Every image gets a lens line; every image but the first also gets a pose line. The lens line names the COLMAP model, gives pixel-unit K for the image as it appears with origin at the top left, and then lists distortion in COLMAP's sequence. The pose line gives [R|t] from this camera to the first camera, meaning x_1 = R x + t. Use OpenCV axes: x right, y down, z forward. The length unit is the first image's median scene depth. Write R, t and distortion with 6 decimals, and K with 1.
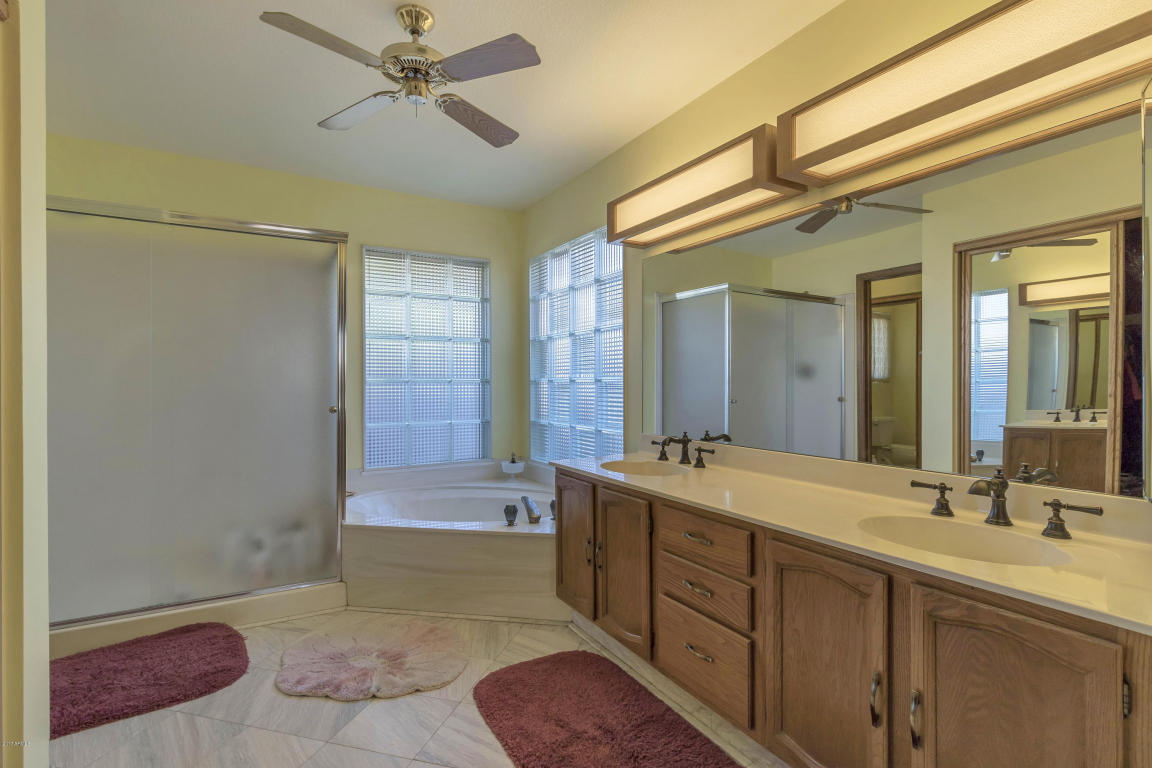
lens RADIAL K [[545.7, 0, 576.0], [0, 545.7, 384.0], [0, 0, 1]] dist [-0.000053, 0.000235]
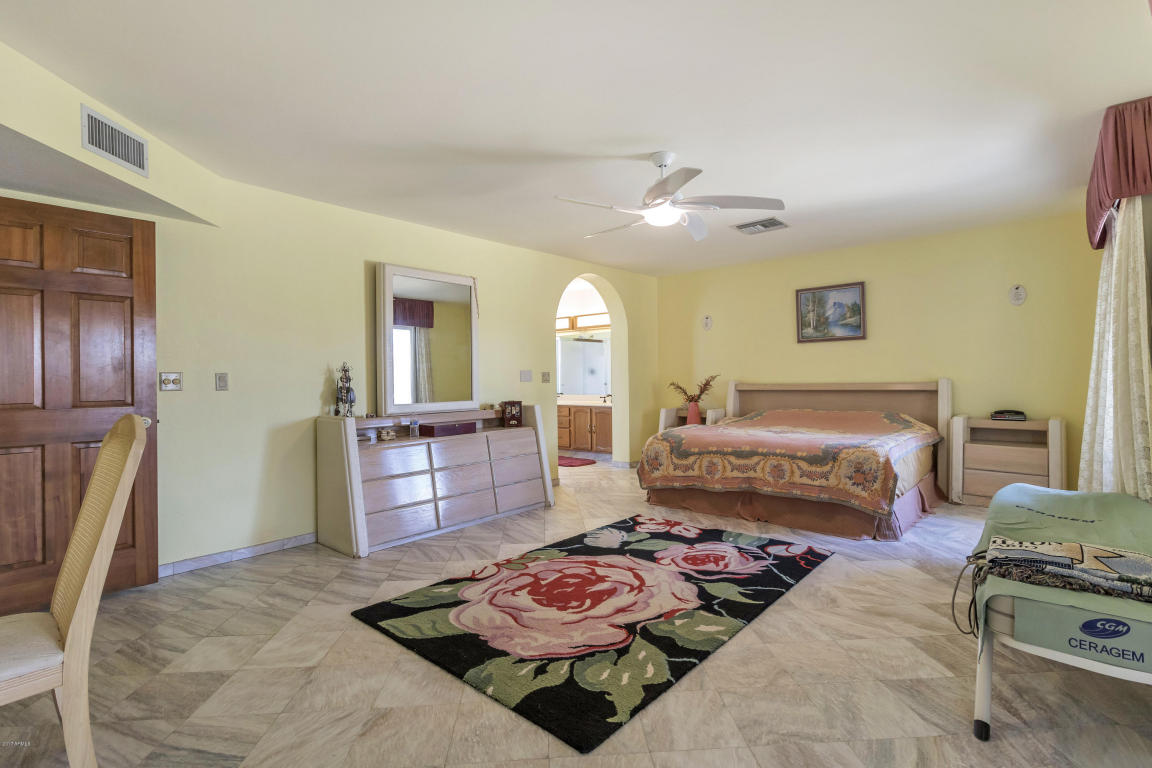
lens RADIAL K [[545.7, 0, 576.0], [0, 545.7, 384.0], [0, 0, 1]] dist [-0.000053, 0.000235]
pose [[0.947475, -0.014452, 0.319503, -0.964970], [0.012192, 0.999885, 0.009074, 0.014692], [-0.319597, -0.004702, 0.947542, -2.984731]]
